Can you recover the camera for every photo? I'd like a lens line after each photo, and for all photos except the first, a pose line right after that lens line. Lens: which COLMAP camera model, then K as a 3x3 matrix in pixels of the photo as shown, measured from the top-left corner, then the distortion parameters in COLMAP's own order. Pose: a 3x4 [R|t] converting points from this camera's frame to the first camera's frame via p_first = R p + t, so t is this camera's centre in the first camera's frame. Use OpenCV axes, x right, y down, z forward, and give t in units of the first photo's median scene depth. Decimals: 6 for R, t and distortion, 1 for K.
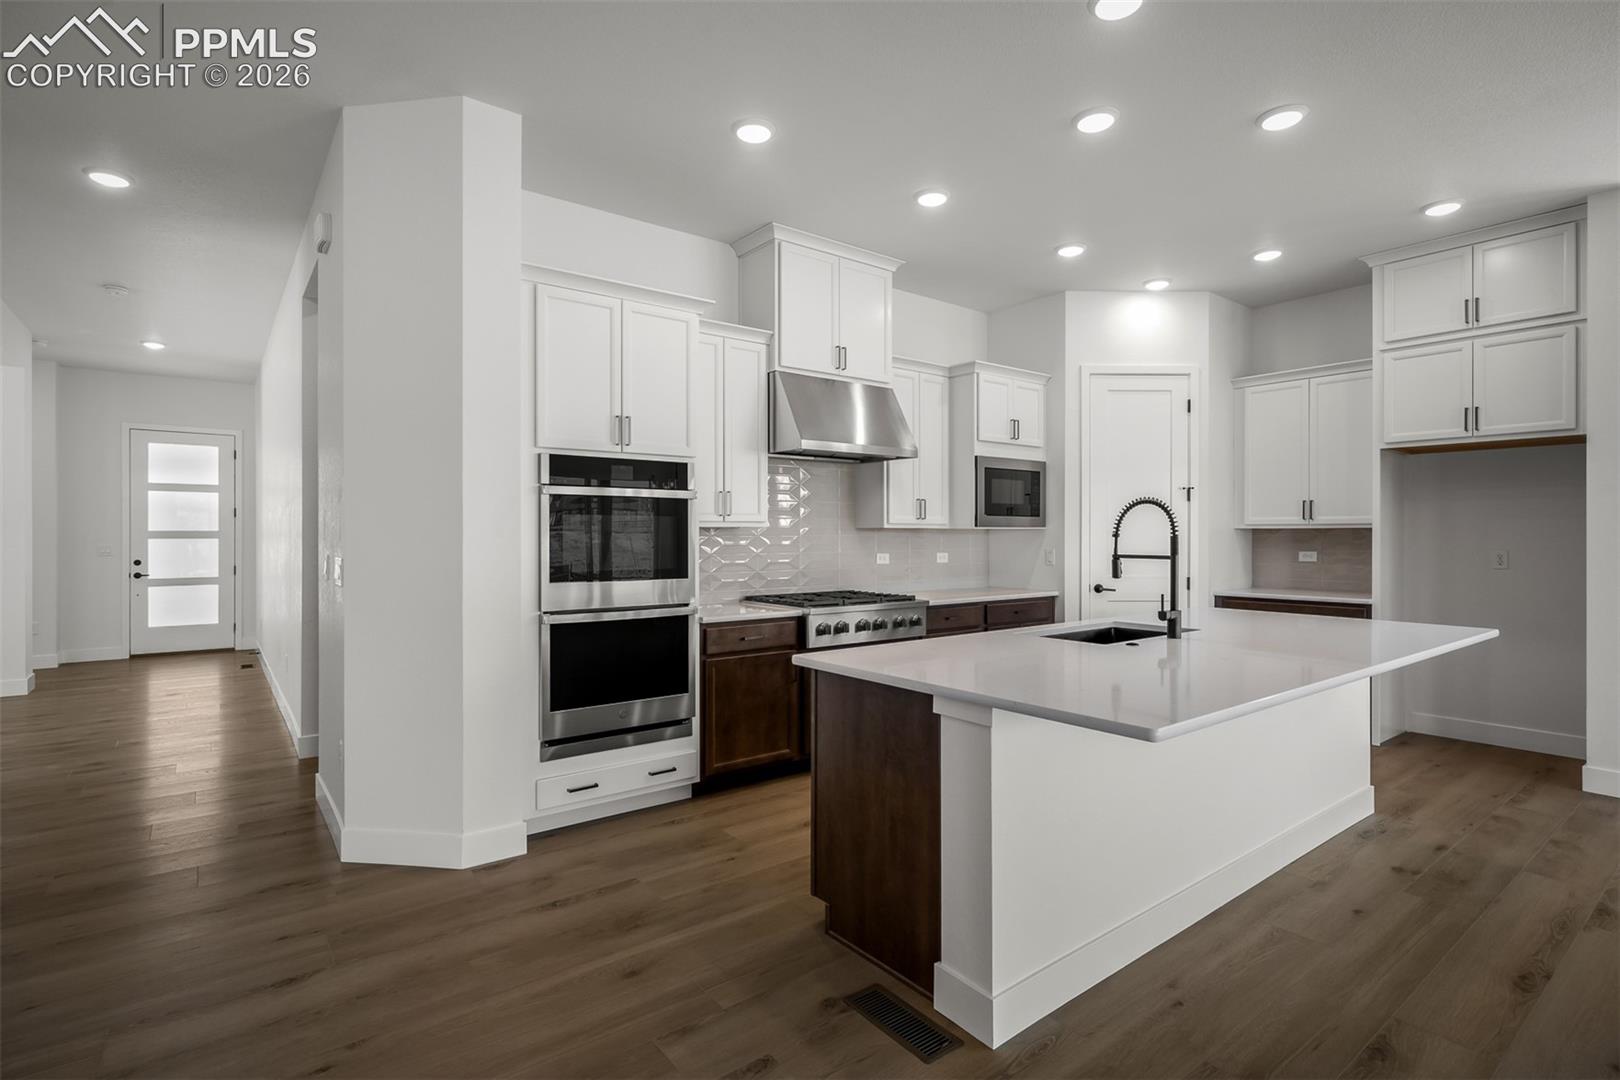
lens RADIAL K [[784.9, 0, 806.8], [0, 784.9, 532.1], [0, 0, 1]] dist [-0.005451, 0.000349]
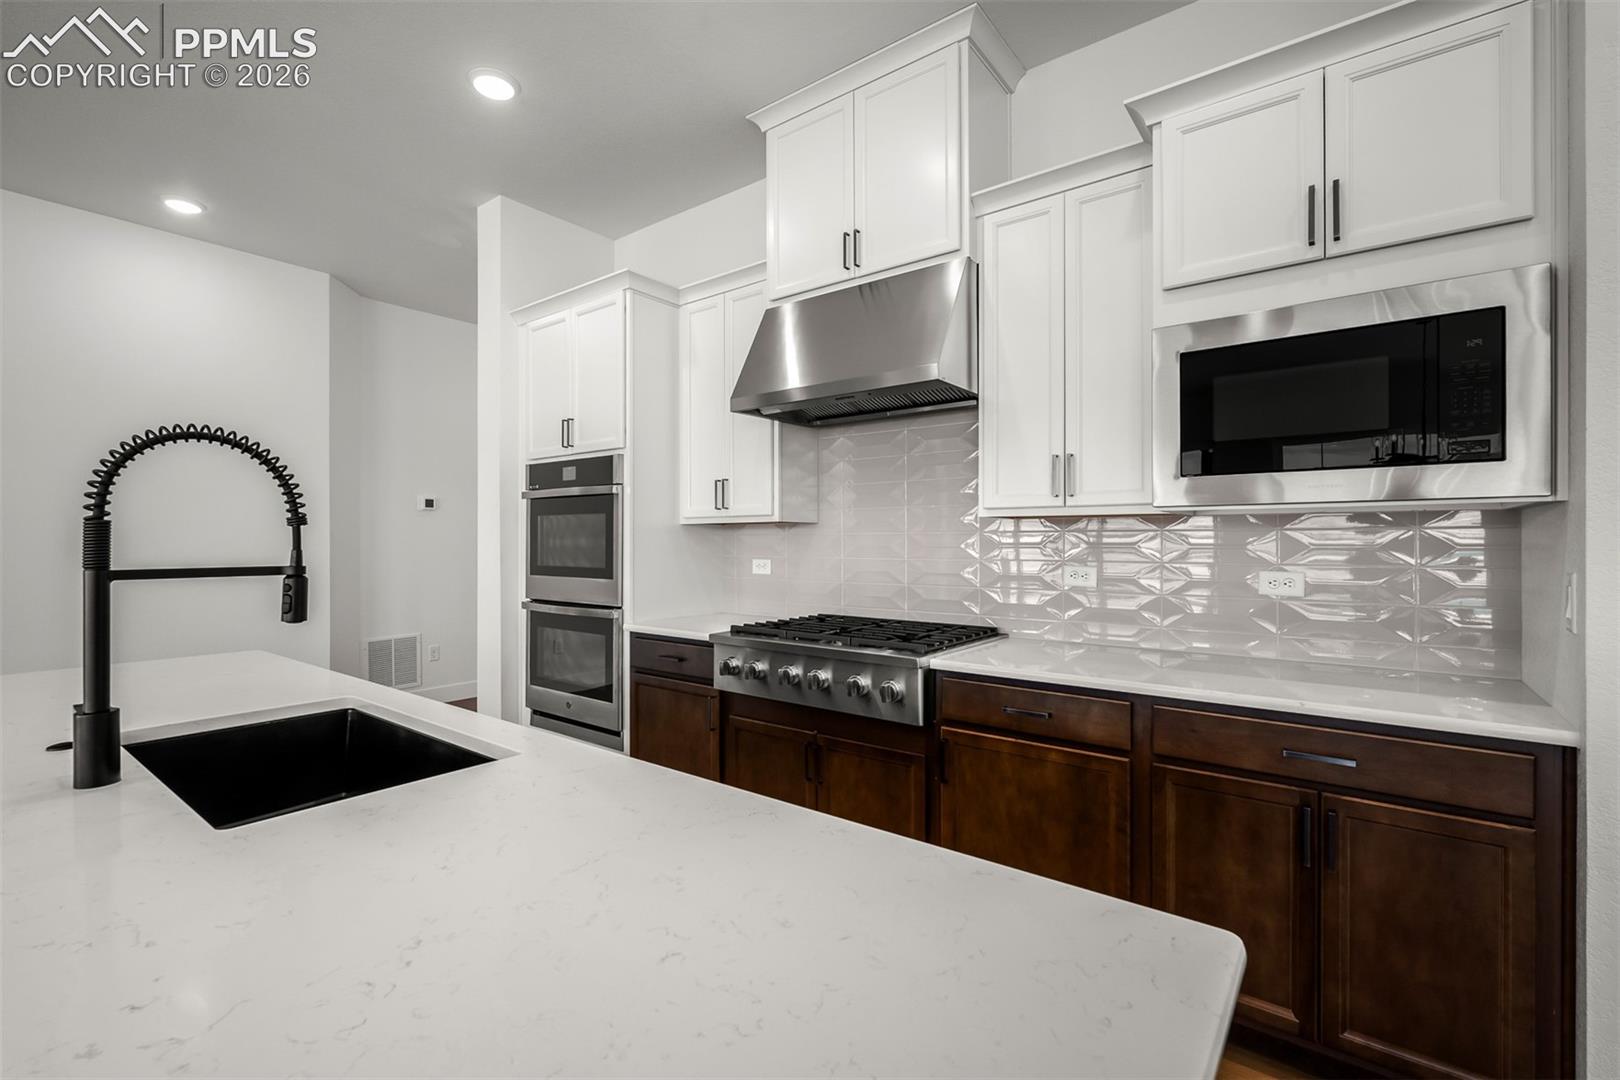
lens RADIAL K [[736.1, 0, 810.2], [0, 736.1, 544.7], [0, 0, 1]] dist [-0.001862, -0.000280]
pose [[0.251114, 0.004594, -0.967947, 0.601922], [0.004930, 0.999970, 0.006025, 0.010802], [0.967945, -0.006285, 0.251083, 0.814107]]
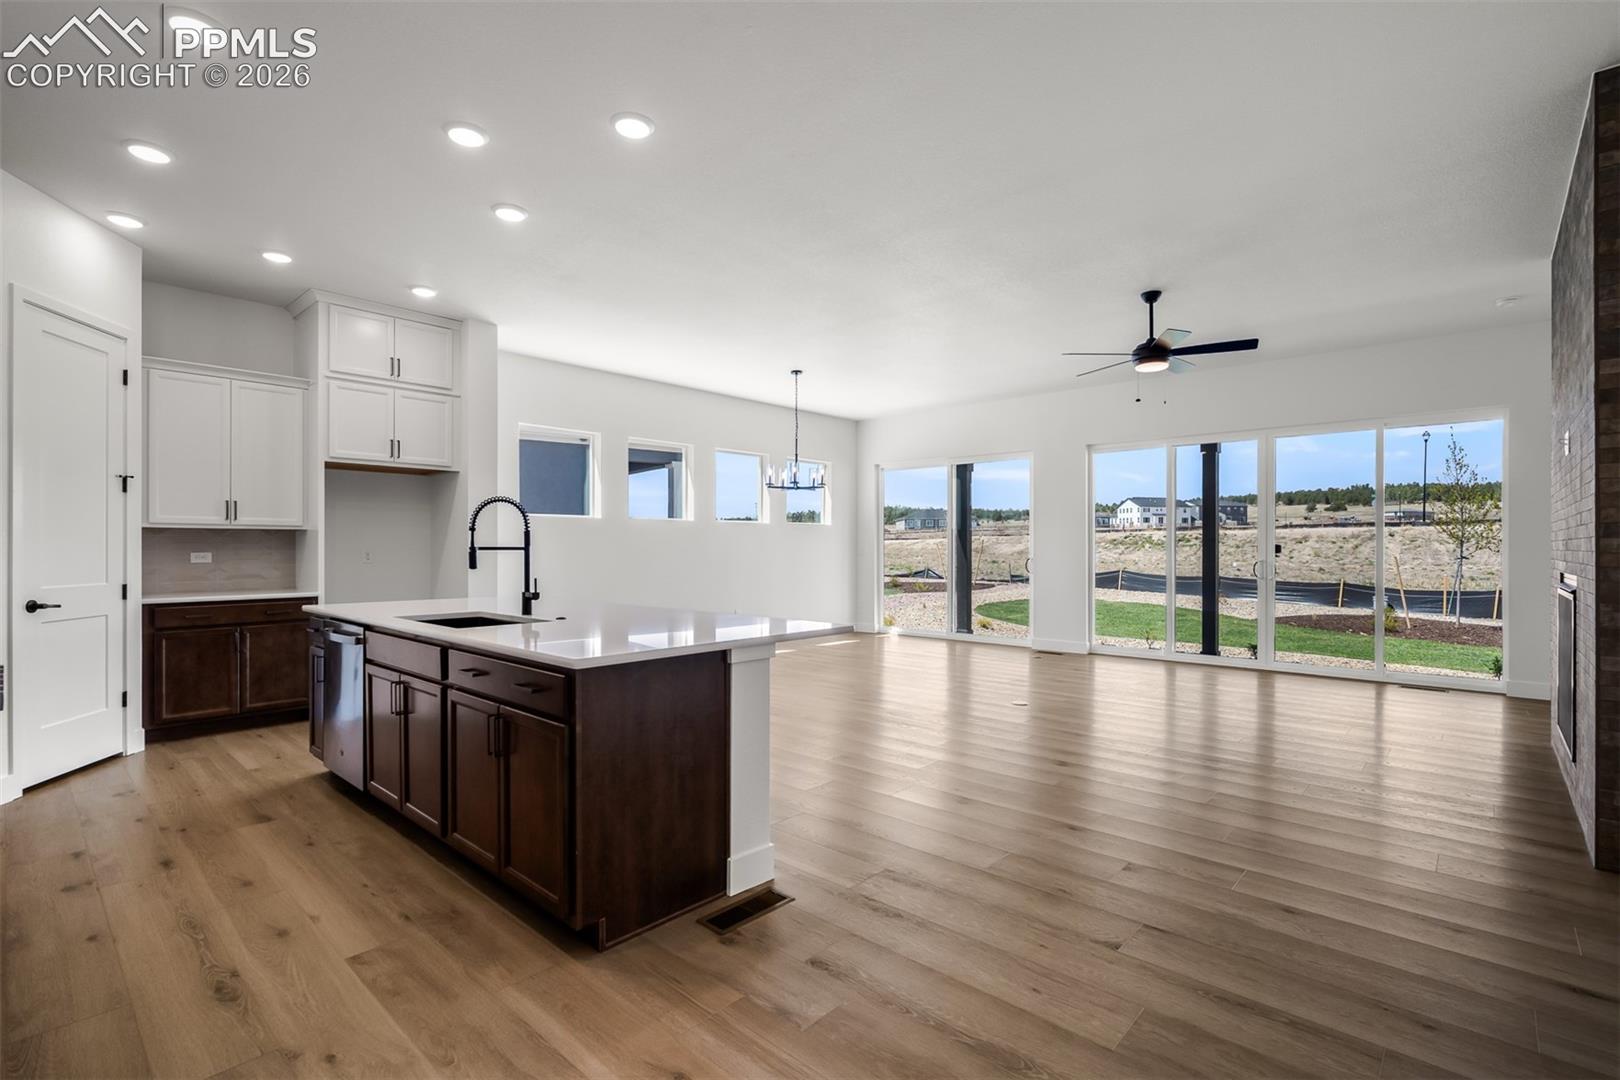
lens RADIAL K [[736.1, 0, 810.2], [0, 736.1, 544.7], [0, 0, 1]] dist [-0.001862, -0.000280]
pose [[-0.175998, 0.002557, 0.984387, -0.477621], [-0.003217, 0.999990, -0.003172, 0.018873], [-0.984385, -0.003725, -0.175988, 0.499565]]
